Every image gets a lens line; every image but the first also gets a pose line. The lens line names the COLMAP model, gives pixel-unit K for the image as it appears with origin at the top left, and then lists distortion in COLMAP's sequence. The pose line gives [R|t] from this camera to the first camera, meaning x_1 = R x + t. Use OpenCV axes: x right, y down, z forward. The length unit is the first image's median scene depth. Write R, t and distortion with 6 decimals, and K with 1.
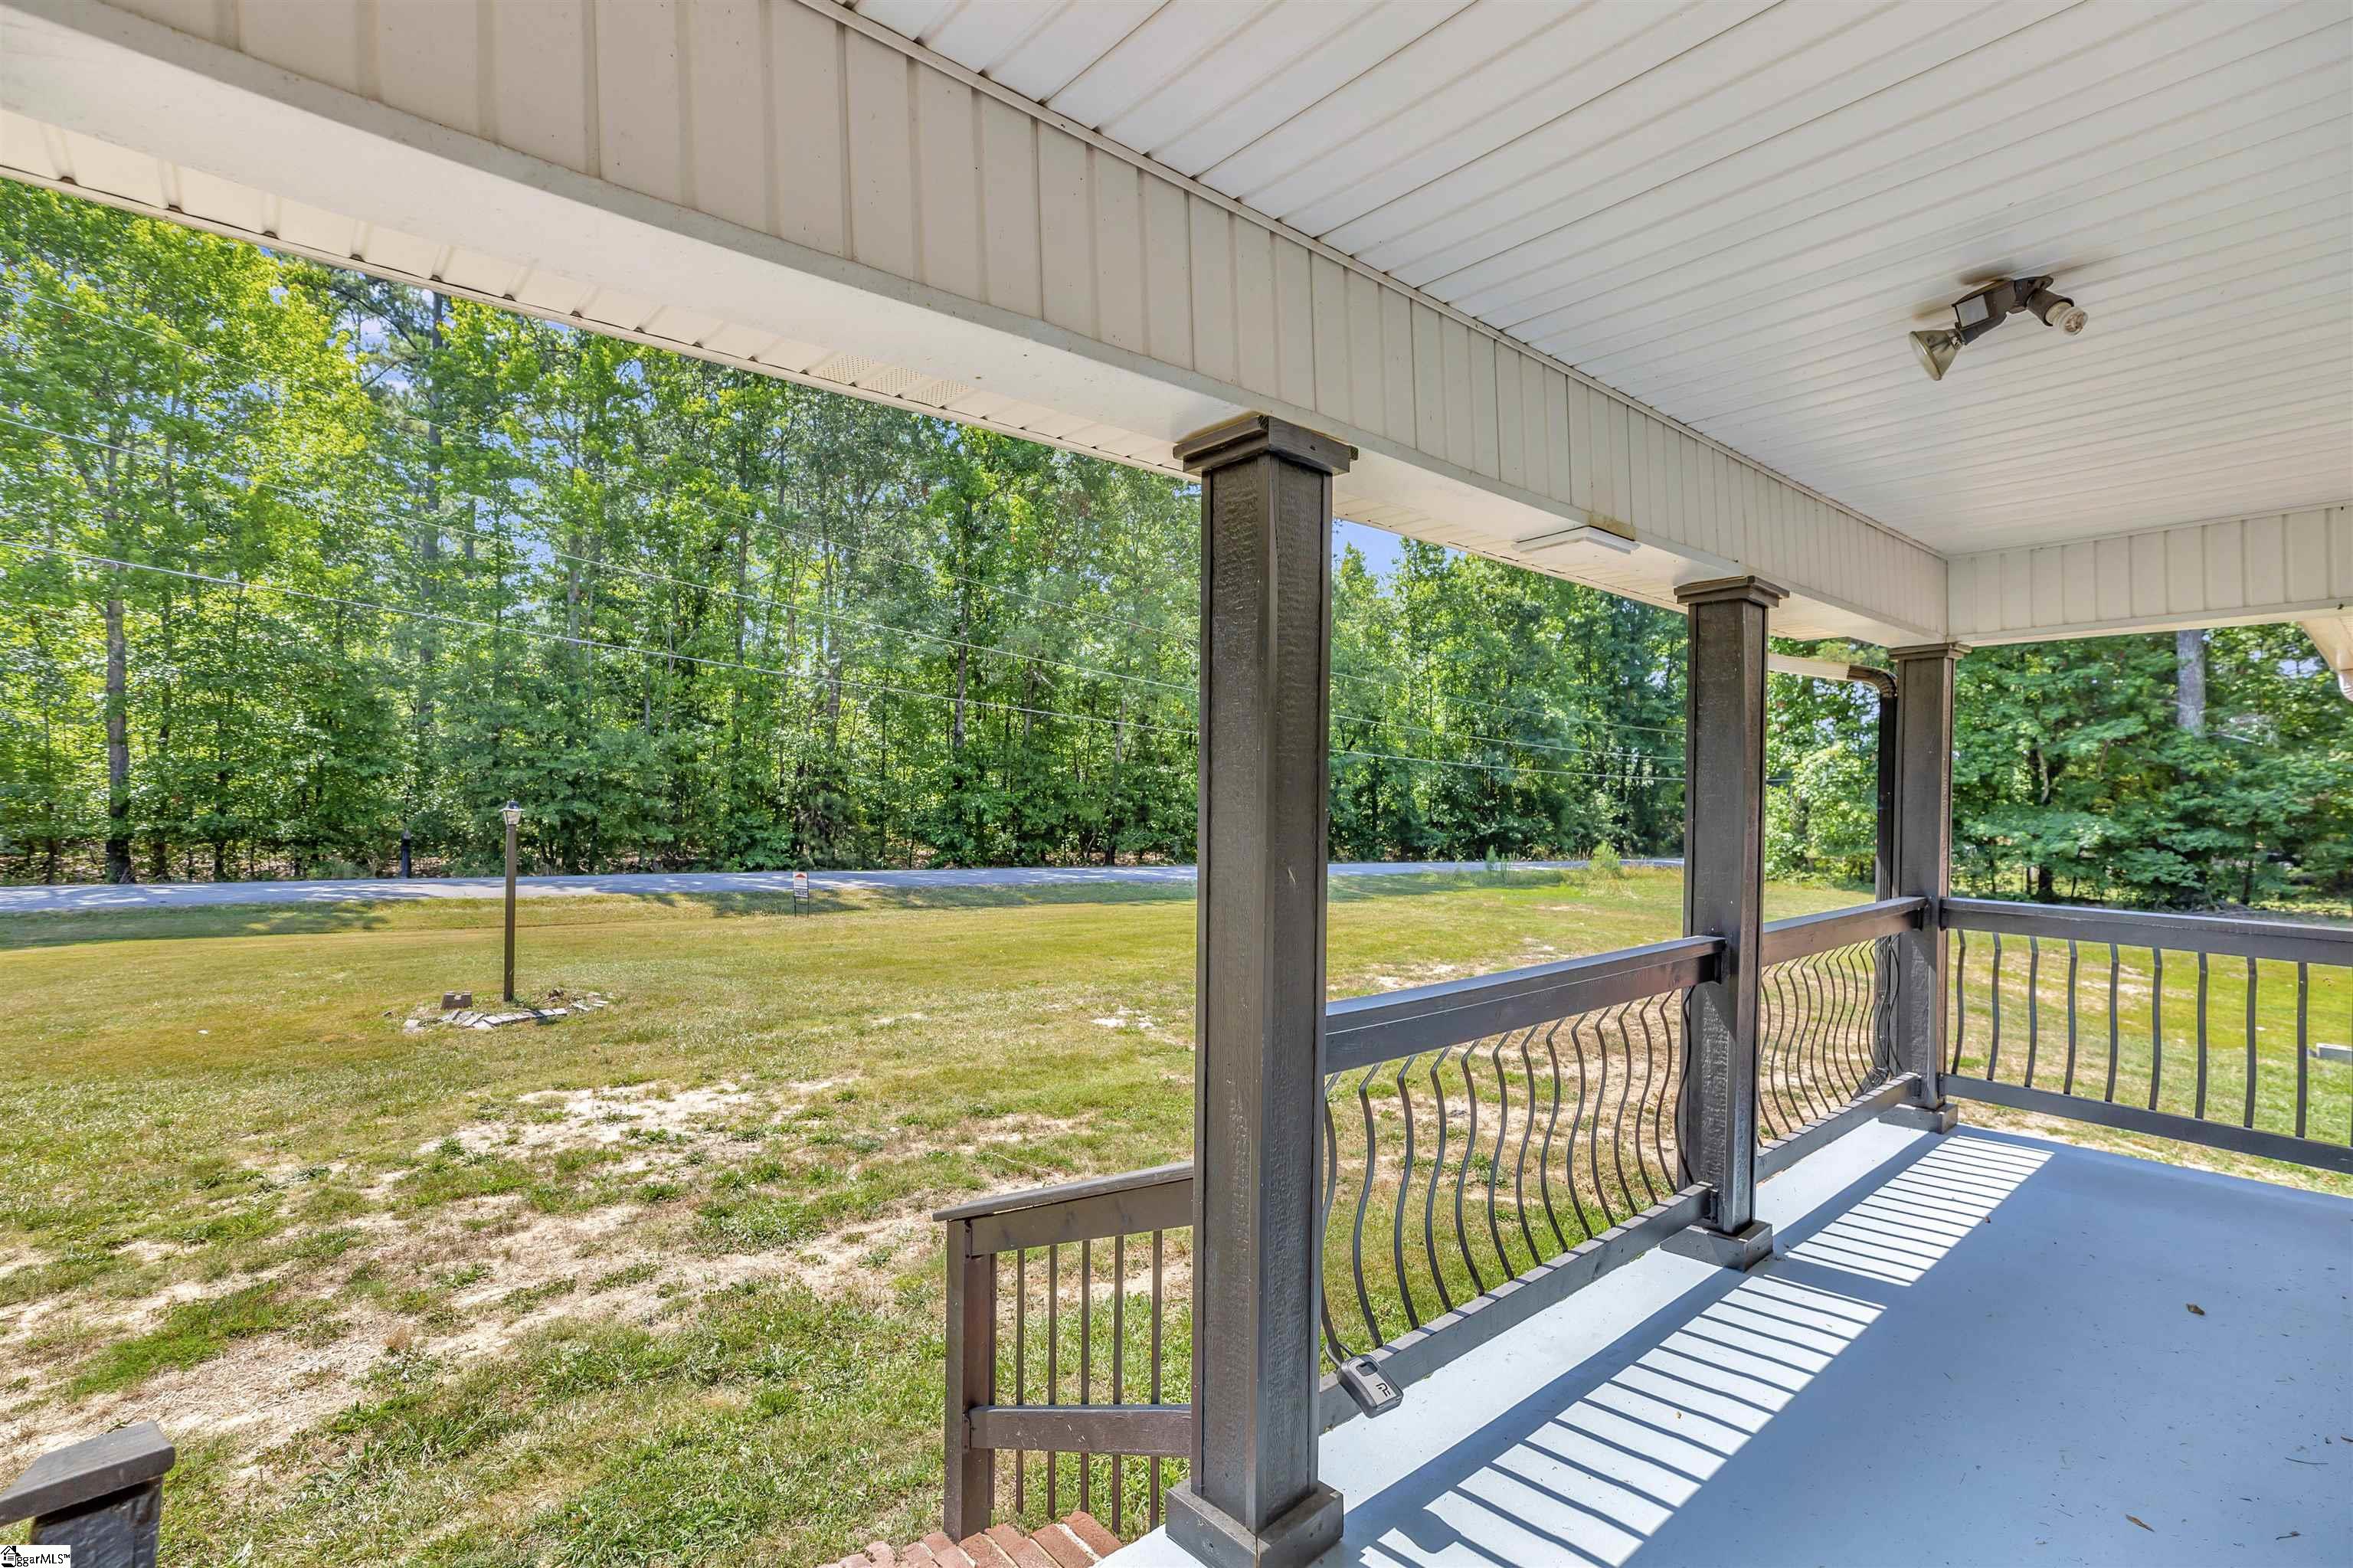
lens RADIAL K [[1094.9, 0, 1177.4], [0, 1094.9, 785.4], [0, 0, 1]] dist [-0.028680, 0.018891]
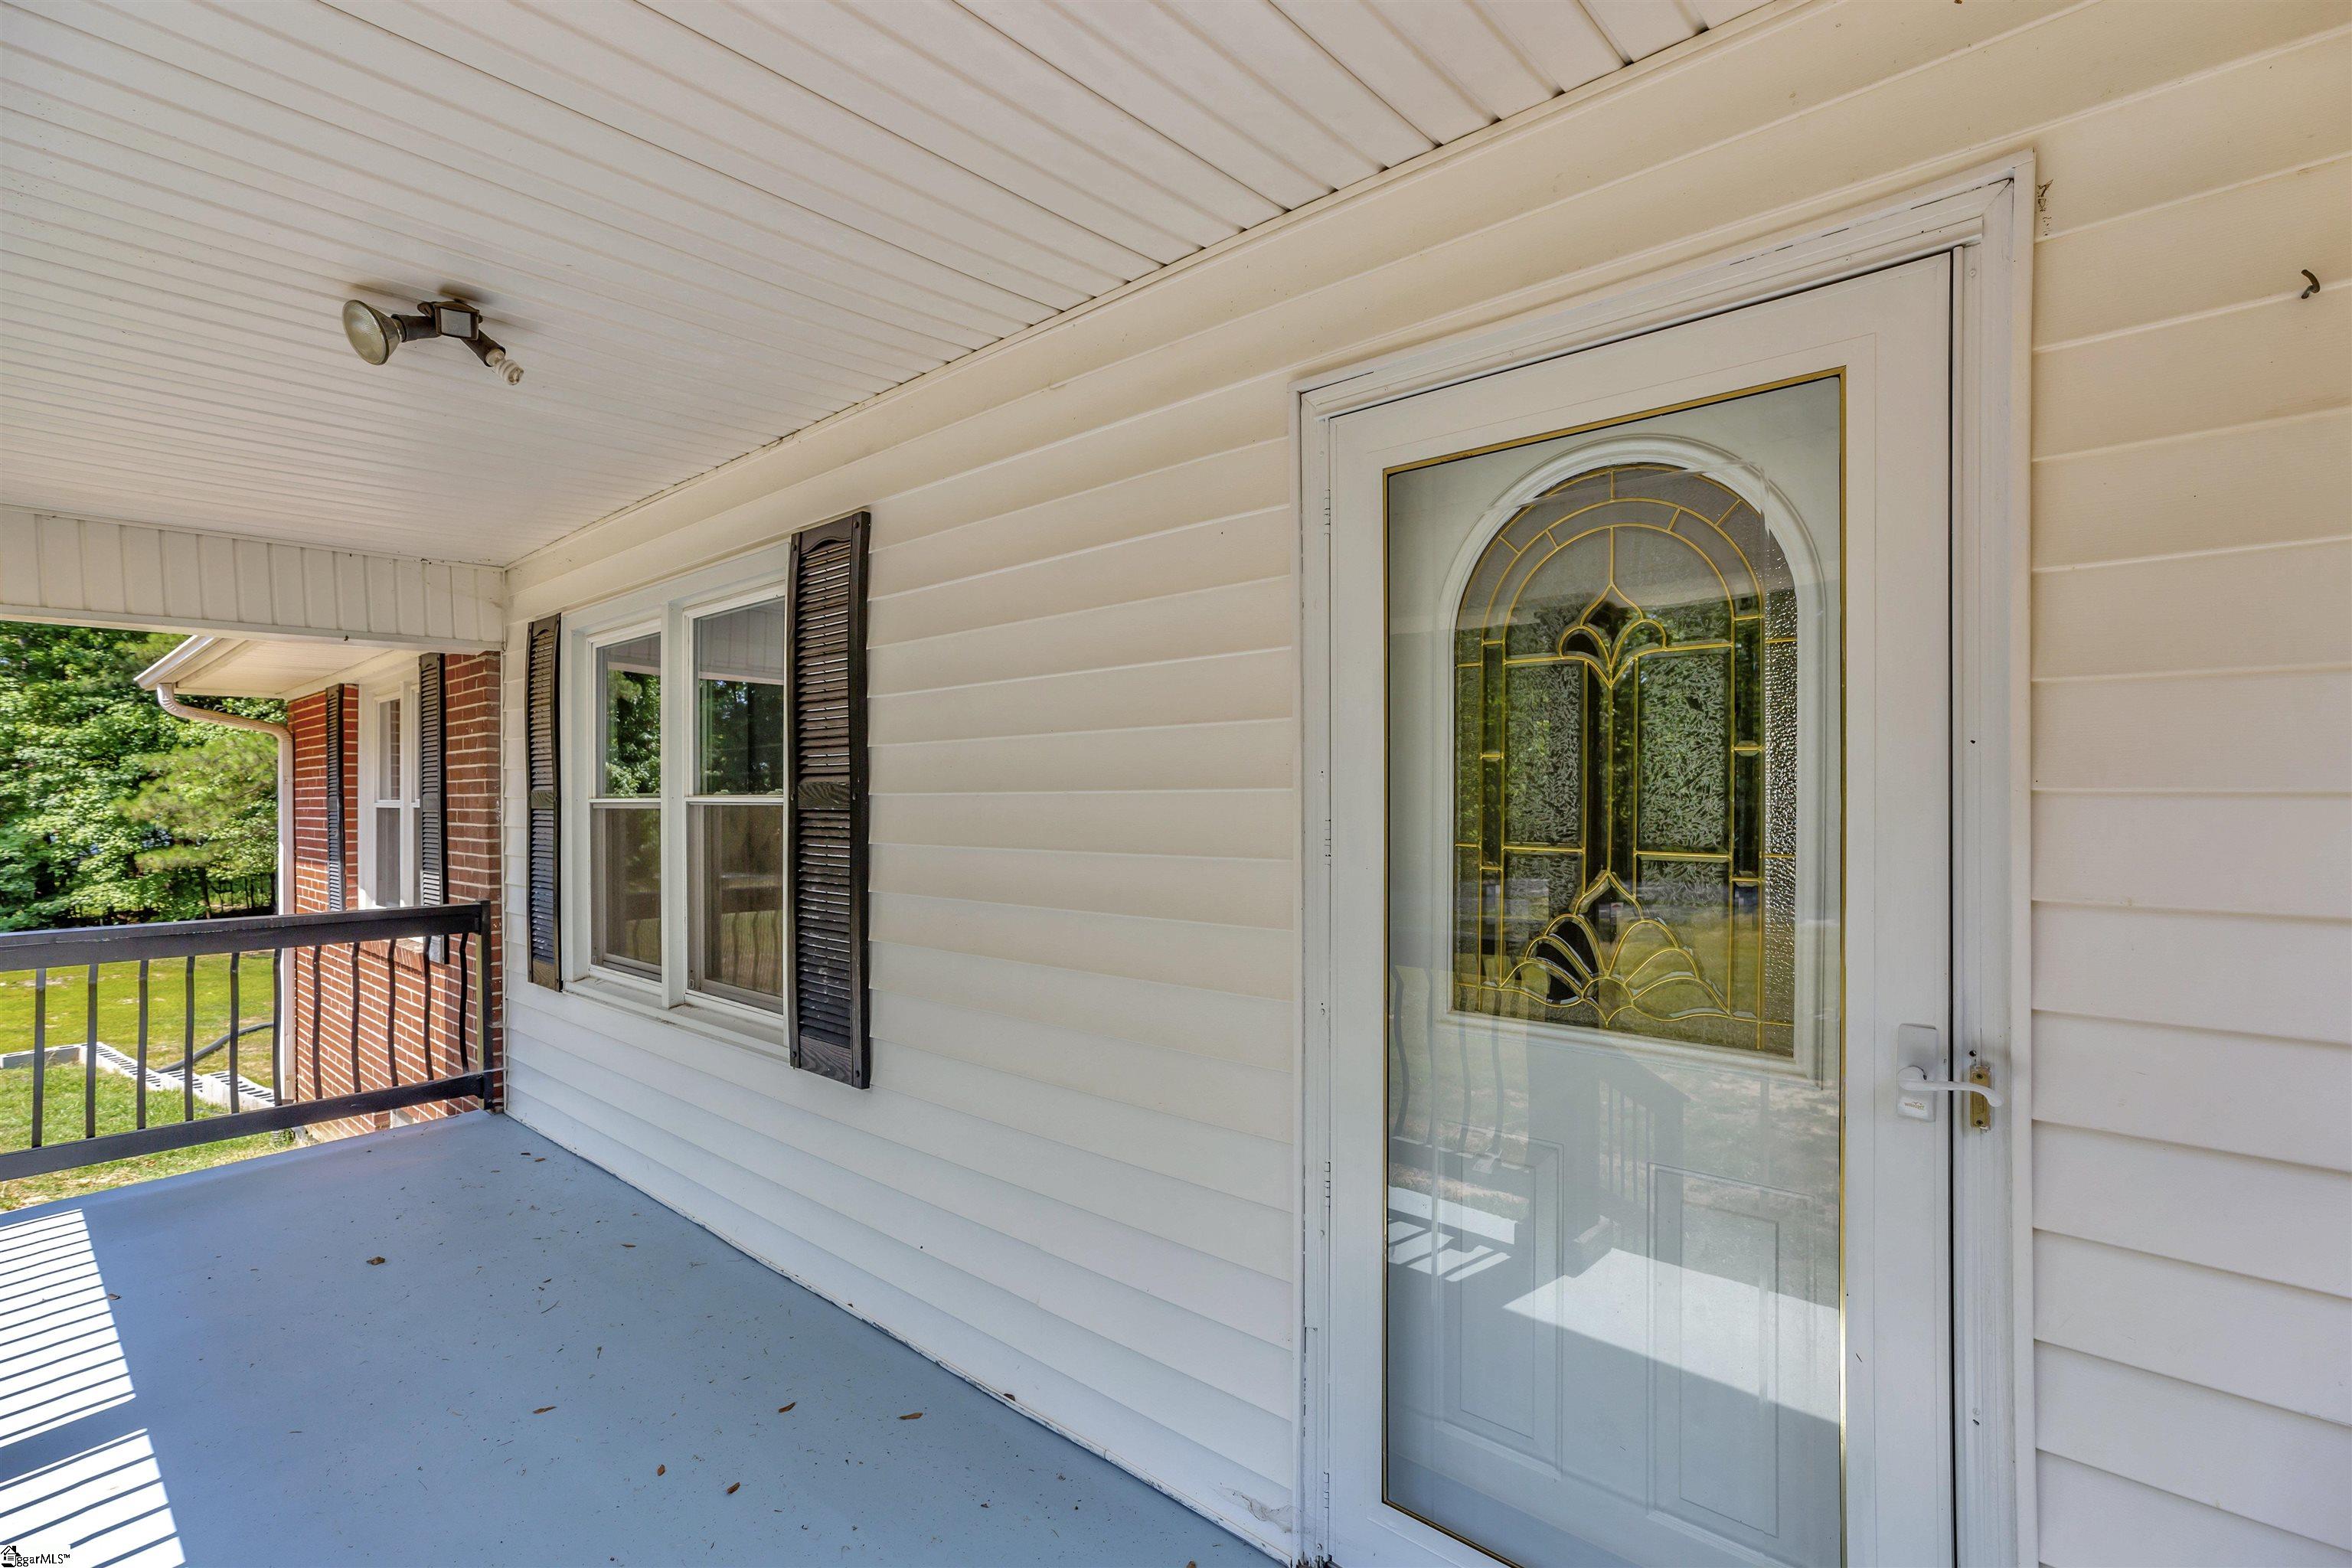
lens RADIAL K [[1094.4, 0, 1174.7], [0, 1094.4, 786.0], [0, 0, 1]] dist [-0.028680, 0.018891]
pose [[-0.130978, -0.004254, 0.991376, -0.256085], [0.010453, 0.999929, 0.005672, -0.000603], [-0.991330, 0.011106, -0.130924, 0.324721]]
